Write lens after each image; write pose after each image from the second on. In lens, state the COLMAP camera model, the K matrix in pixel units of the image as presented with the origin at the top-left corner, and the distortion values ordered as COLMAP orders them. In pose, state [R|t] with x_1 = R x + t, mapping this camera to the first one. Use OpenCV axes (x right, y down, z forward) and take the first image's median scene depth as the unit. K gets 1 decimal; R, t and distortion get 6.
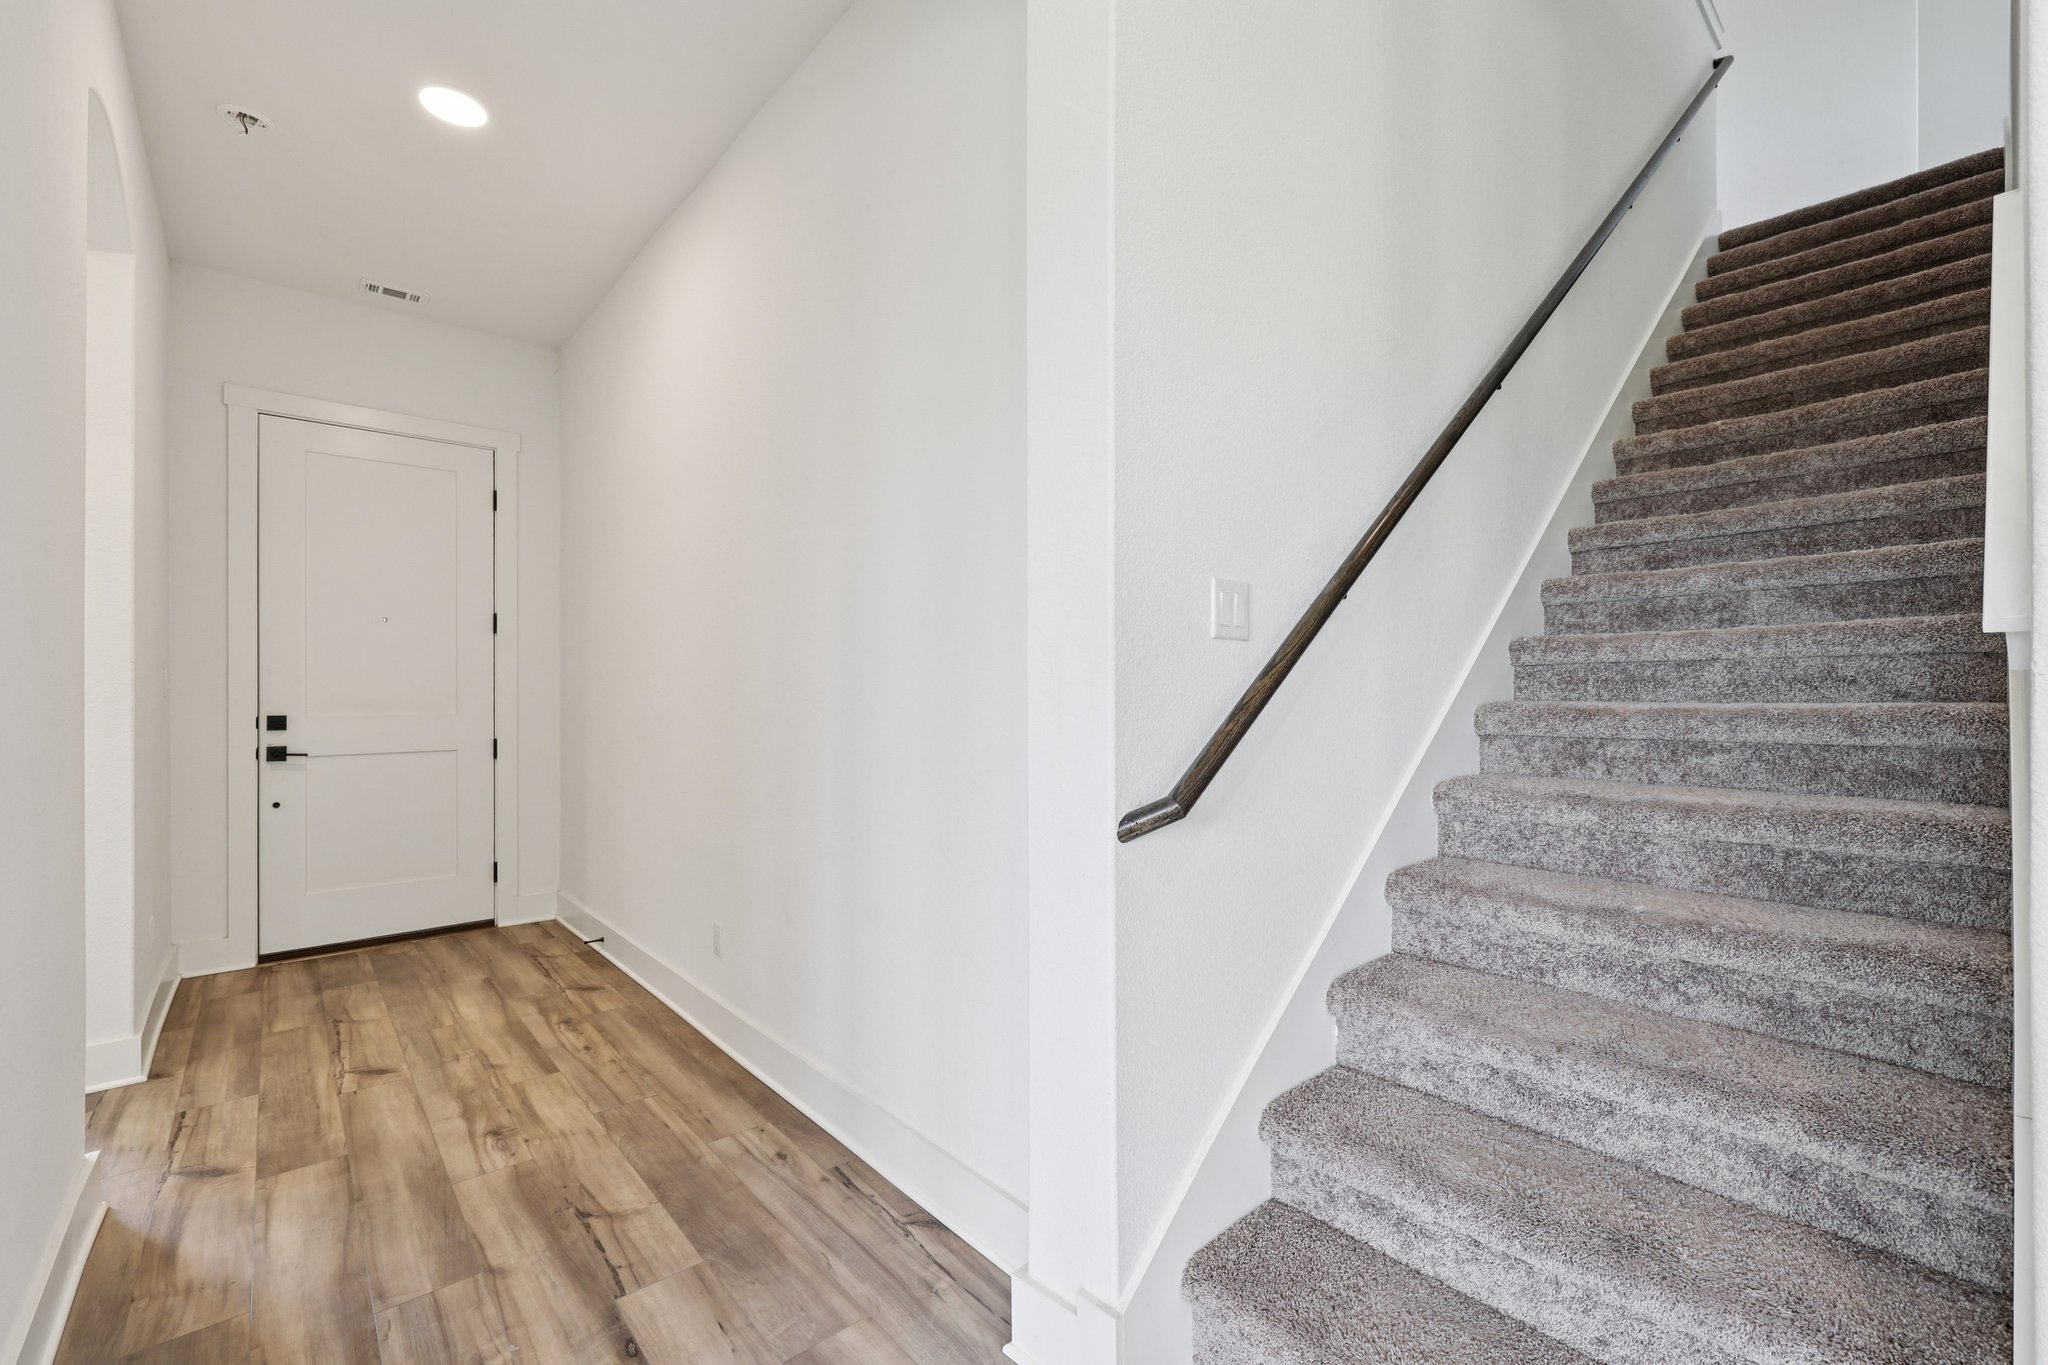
lens RADIAL K [[857.0, 0, 1028.7], [0, 857.0, 681.6], [0, 0, 1]] dist [0.001868, 0.000178]
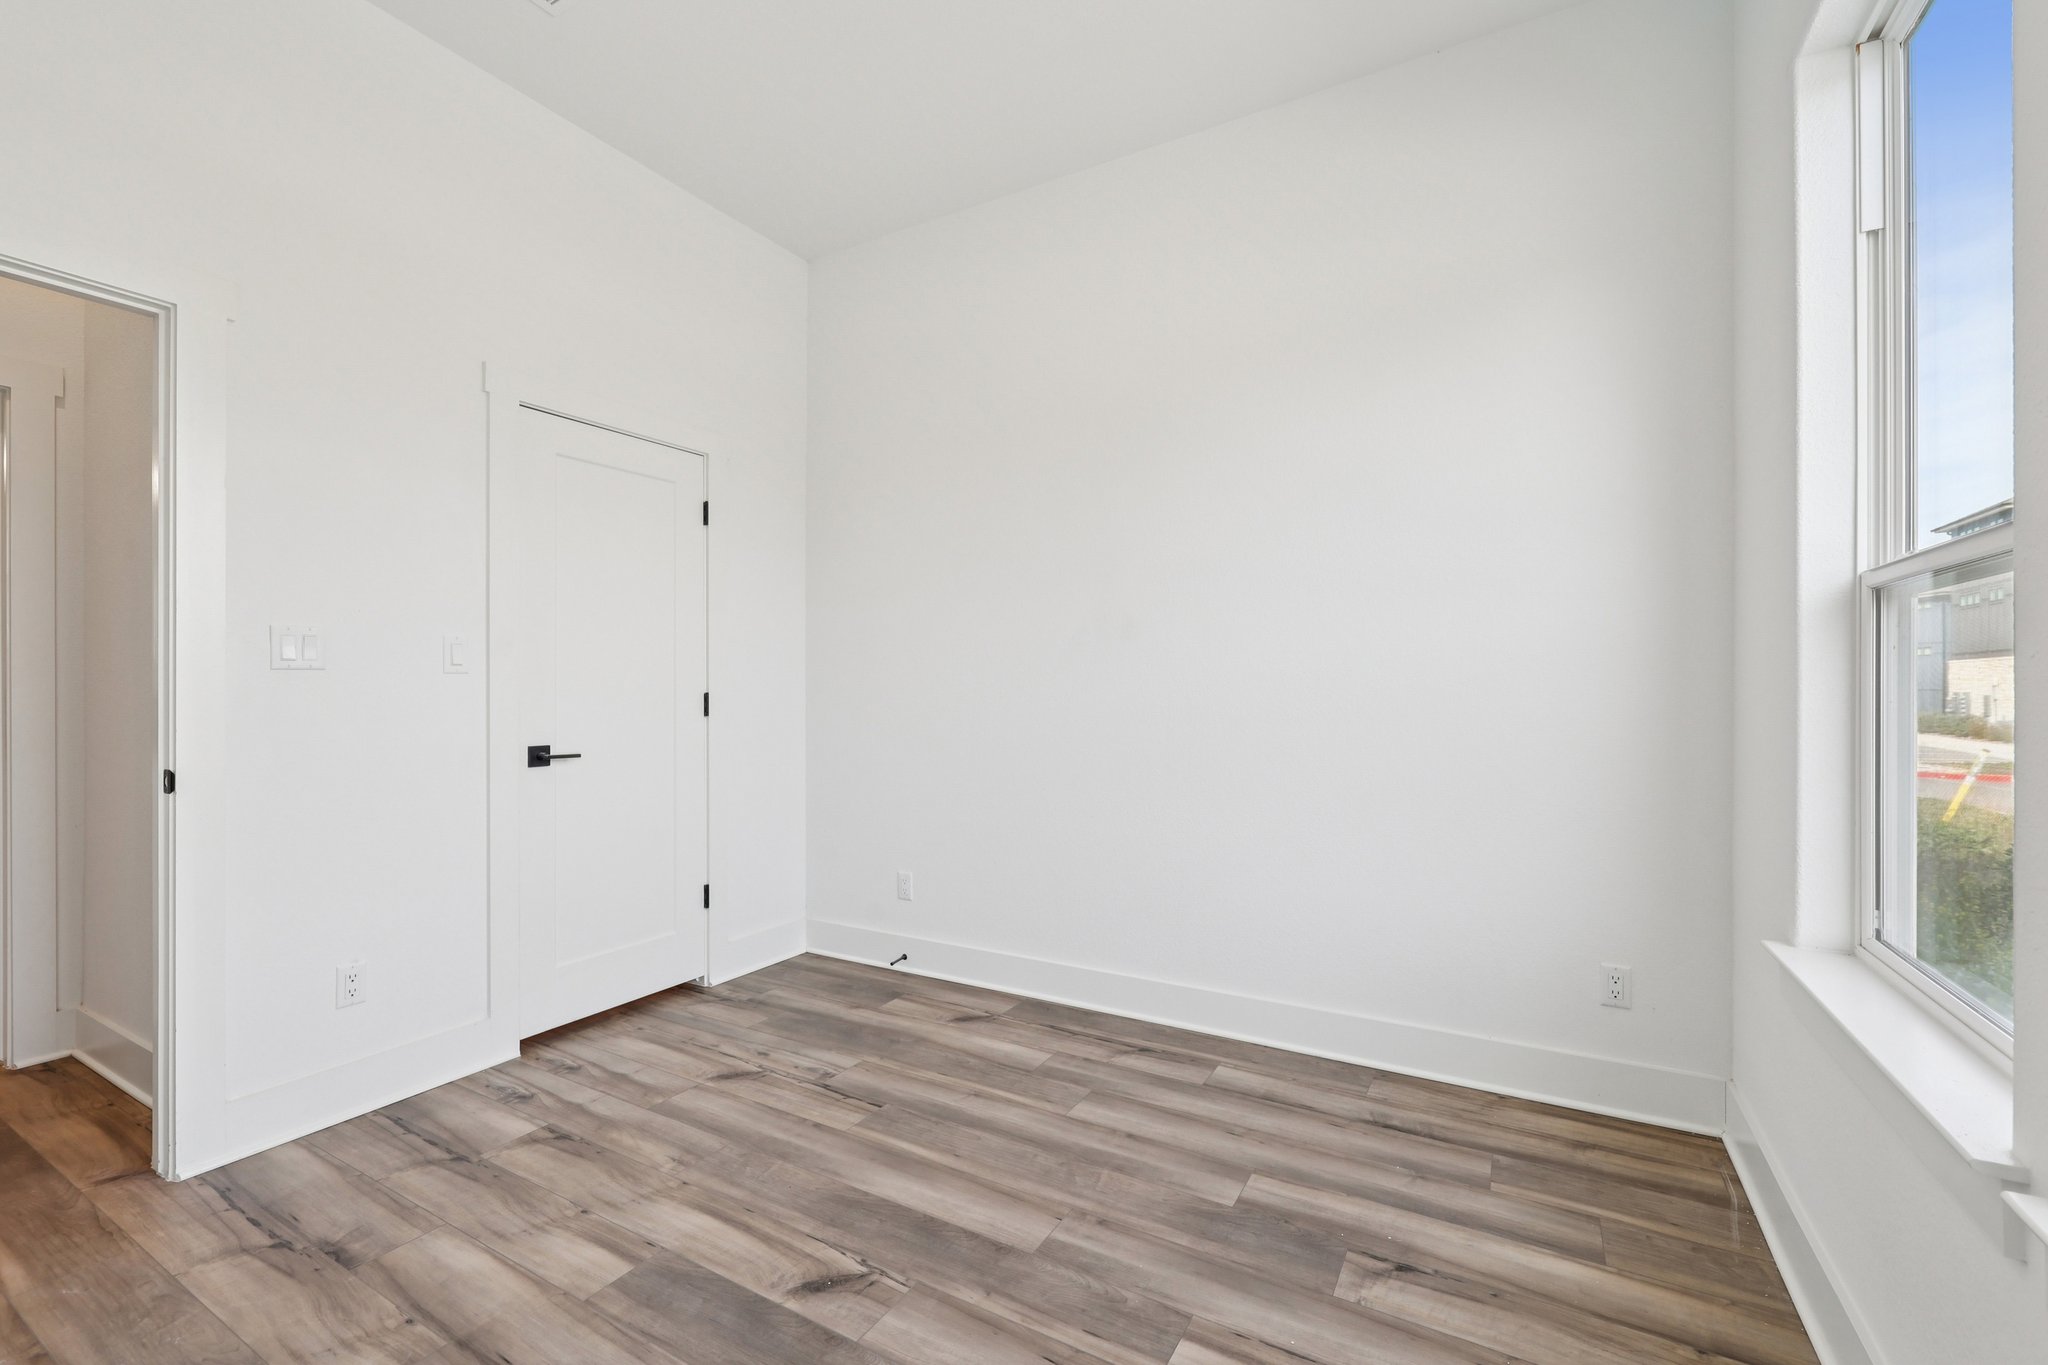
lens RADIAL K [[857.0, 0, 1030.1], [0, 857.0, 688.5], [0, 0, 1]] dist [0.001868, 0.000178]
pose [[-0.945249, 0.003714, -0.326328, -0.964861], [0.005216, 0.999979, -0.003729, 0.042736], [0.326308, -0.005227, -0.945249, 2.101394]]
